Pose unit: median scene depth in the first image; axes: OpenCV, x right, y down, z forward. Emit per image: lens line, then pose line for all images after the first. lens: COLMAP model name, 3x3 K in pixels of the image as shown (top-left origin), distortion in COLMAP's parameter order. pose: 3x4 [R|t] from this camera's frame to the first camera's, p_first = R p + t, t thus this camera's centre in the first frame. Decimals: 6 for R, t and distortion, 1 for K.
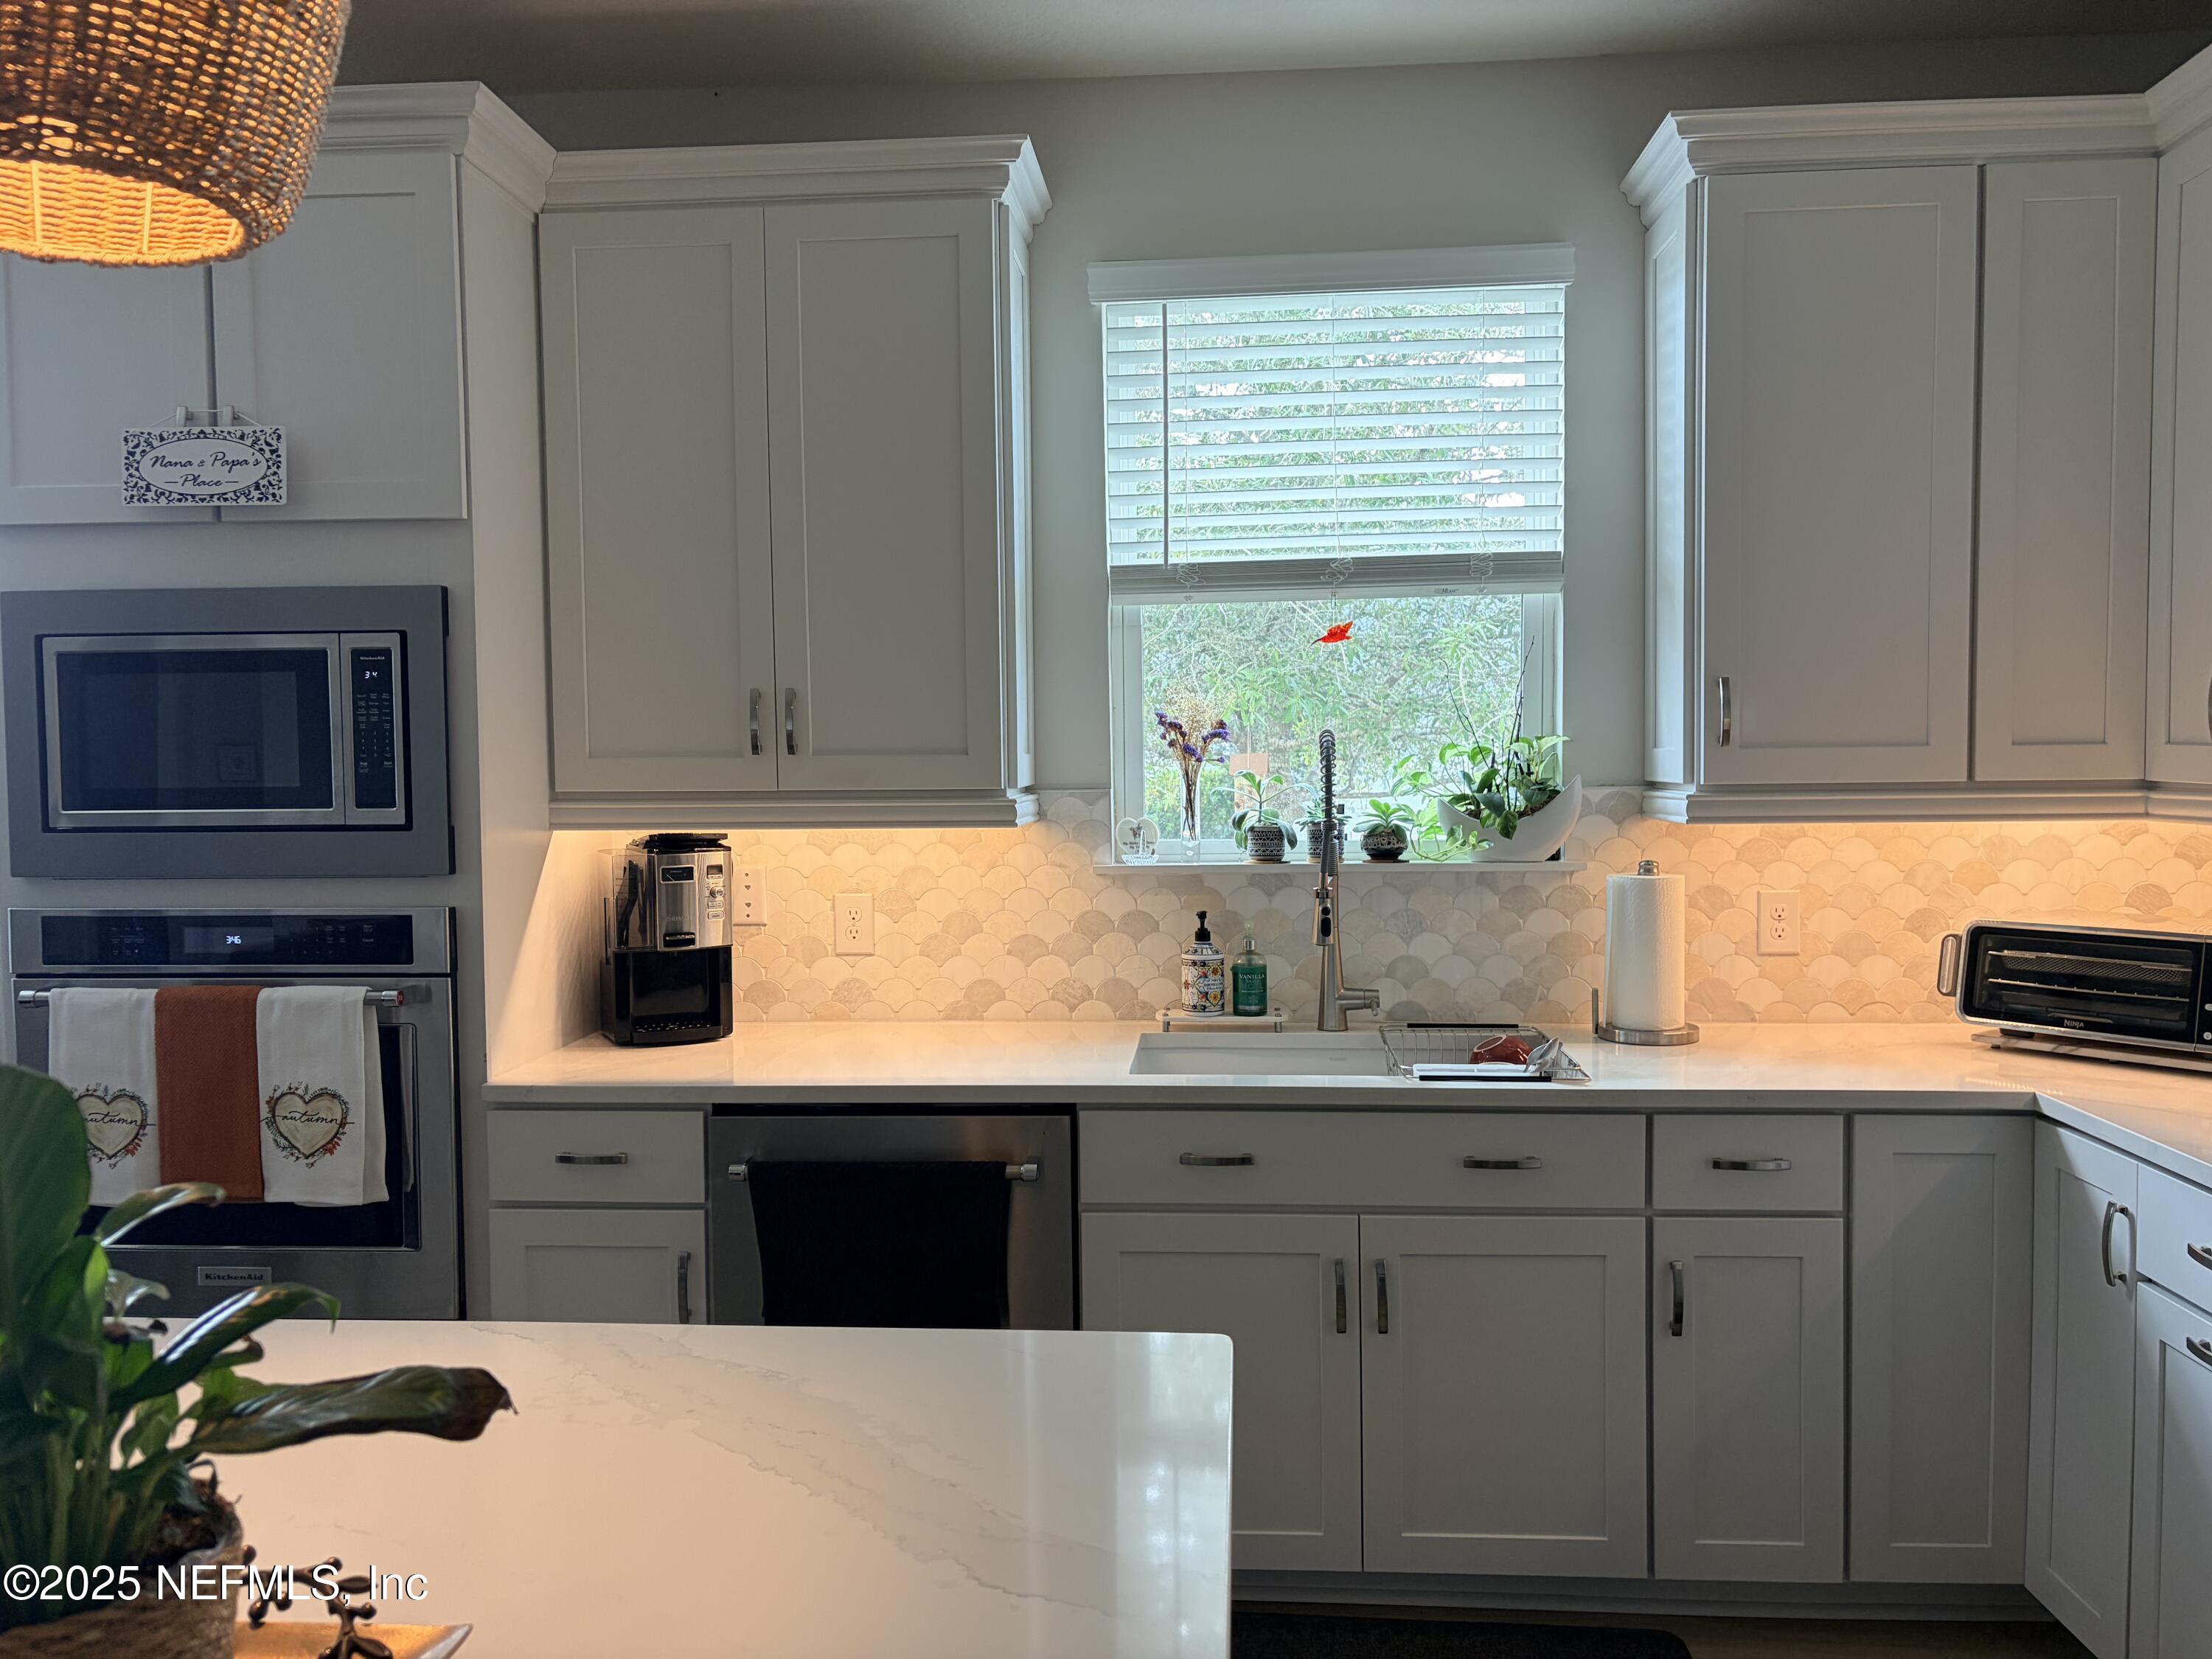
lens RADIAL K [[1672.1, 0, 1114.3], [0, 1672.1, 835.4], [0, 0, 1]] dist [0.071451, -0.088883]
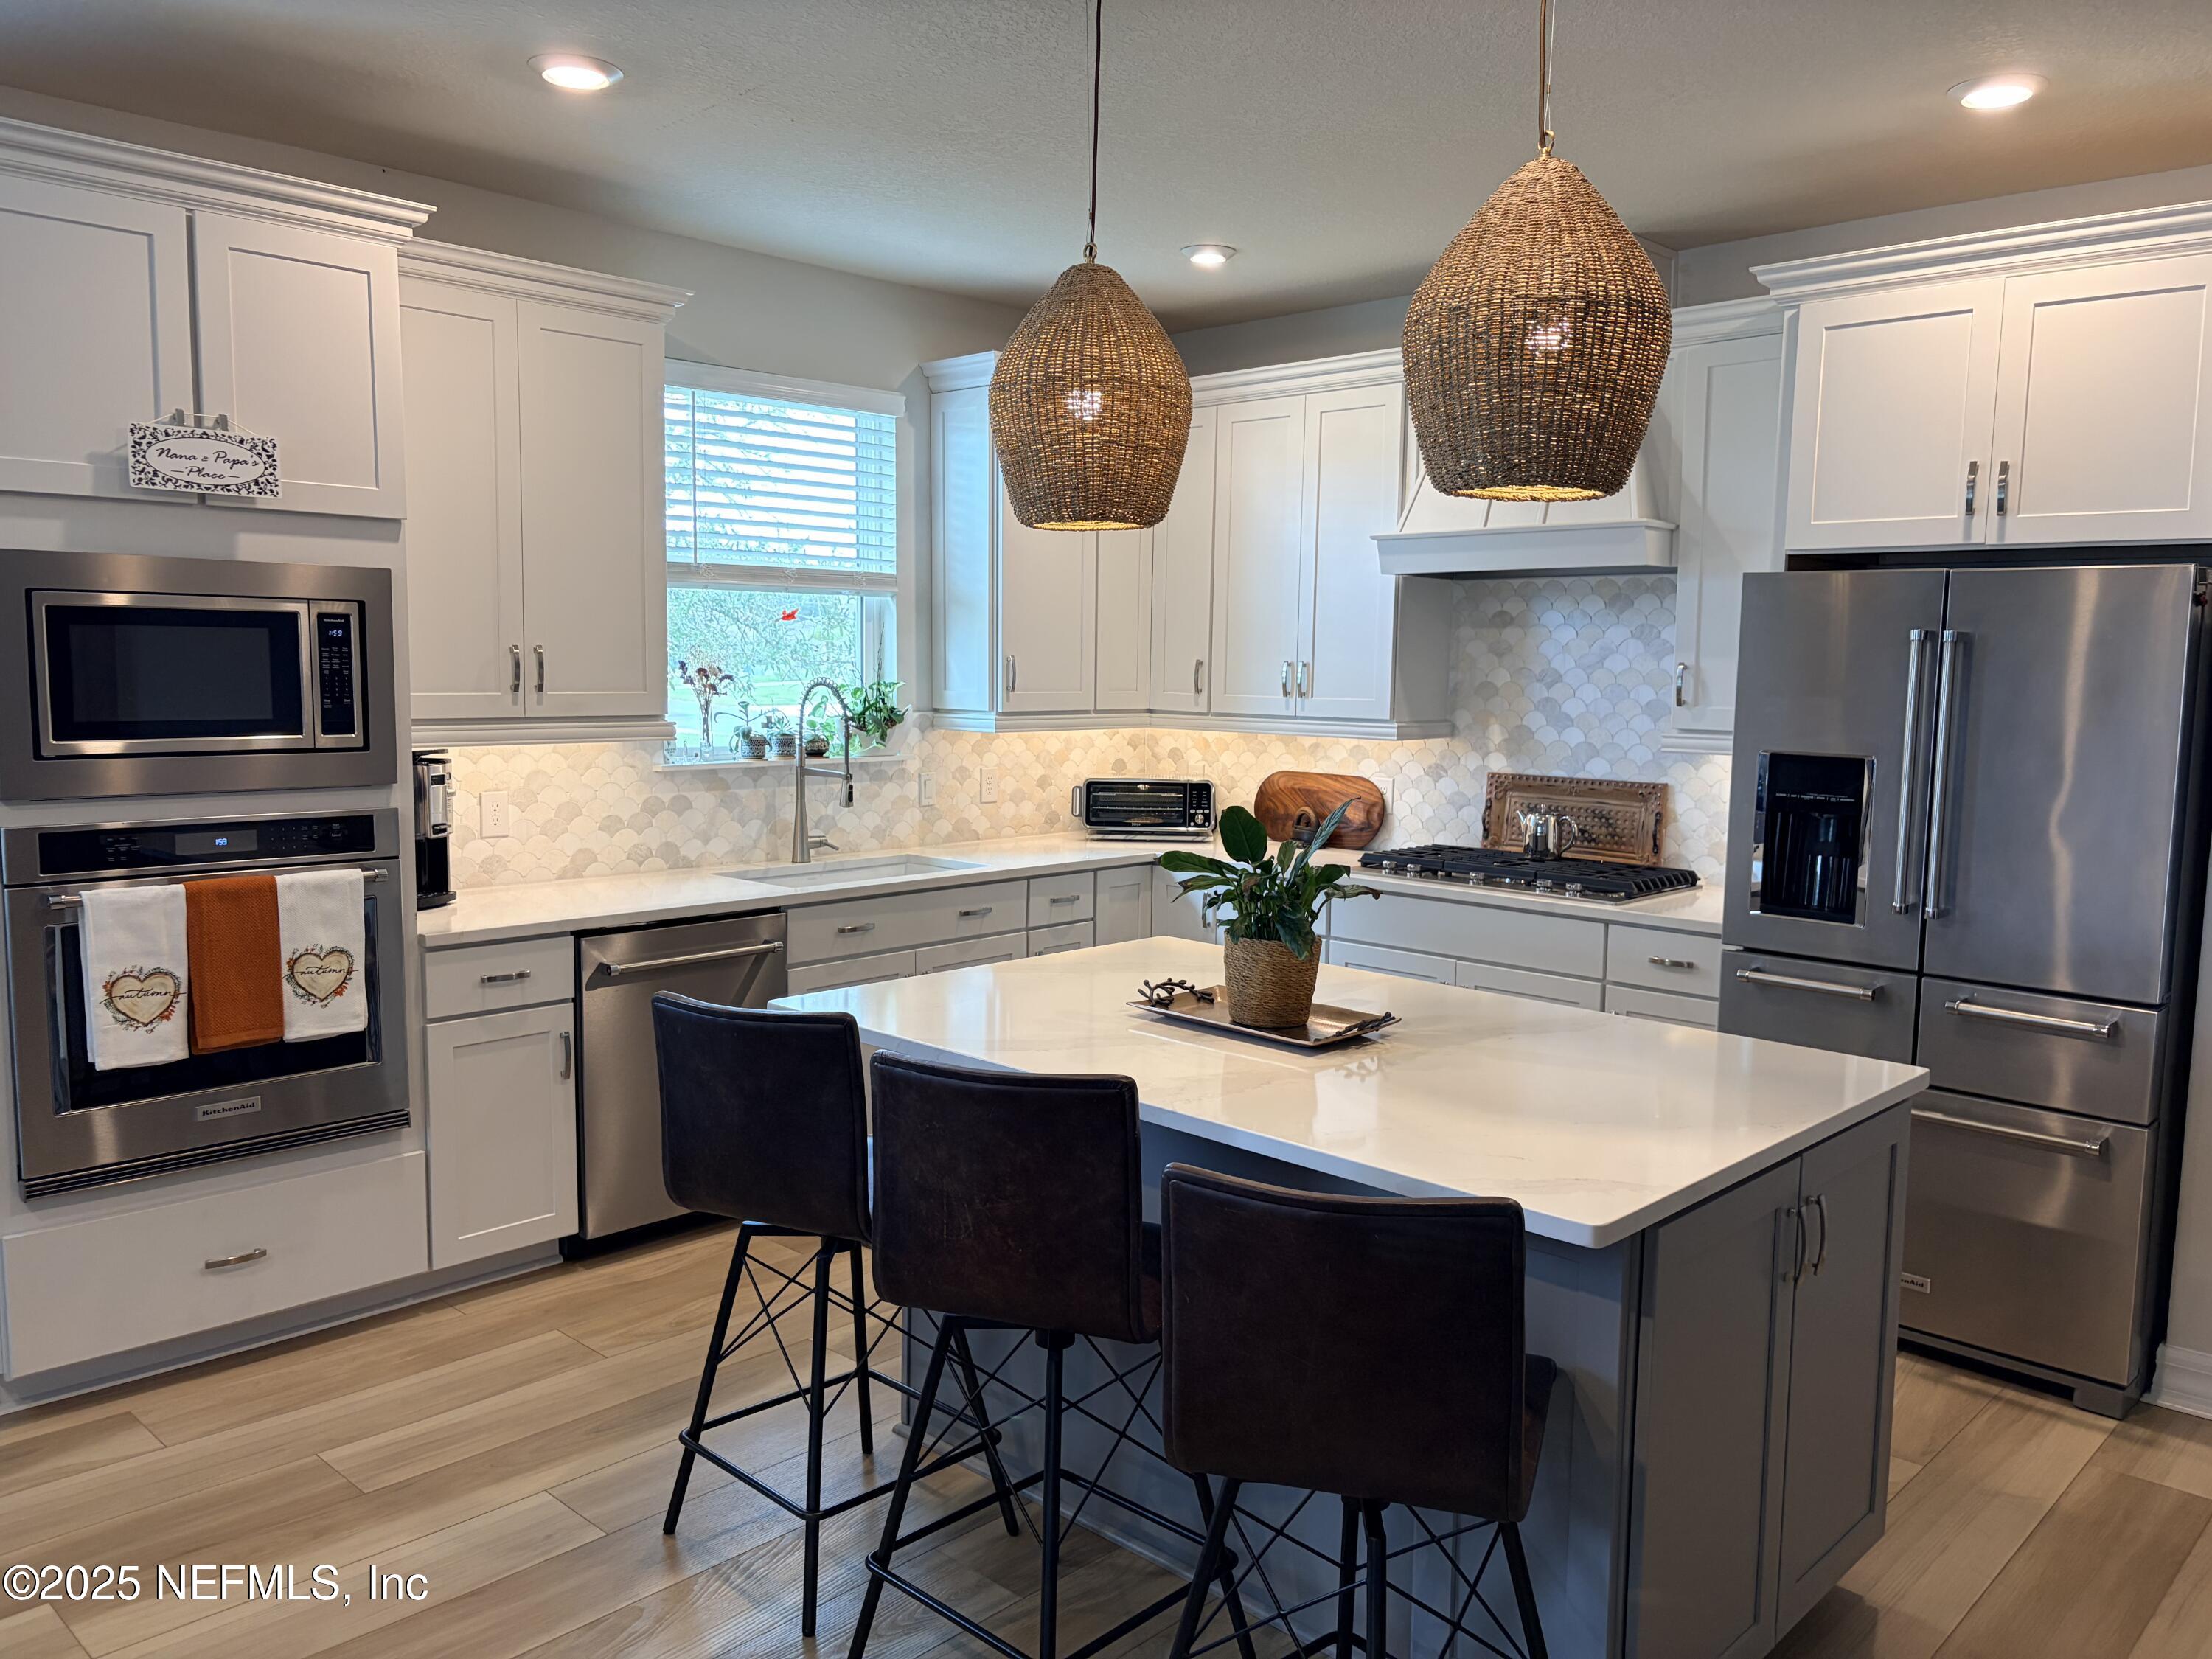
lens RADIAL K [[1672.1, 0, 1114.3], [0, 1672.1, 835.4], [0, 0, 1]] dist [0.071451, -0.088883]
pose [[0.635913, -0.062638, 0.769215, -1.071114], [0.016653, 0.997583, 0.067467, -0.016697], [-0.771581, -0.030094, 0.635418, -0.306197]]
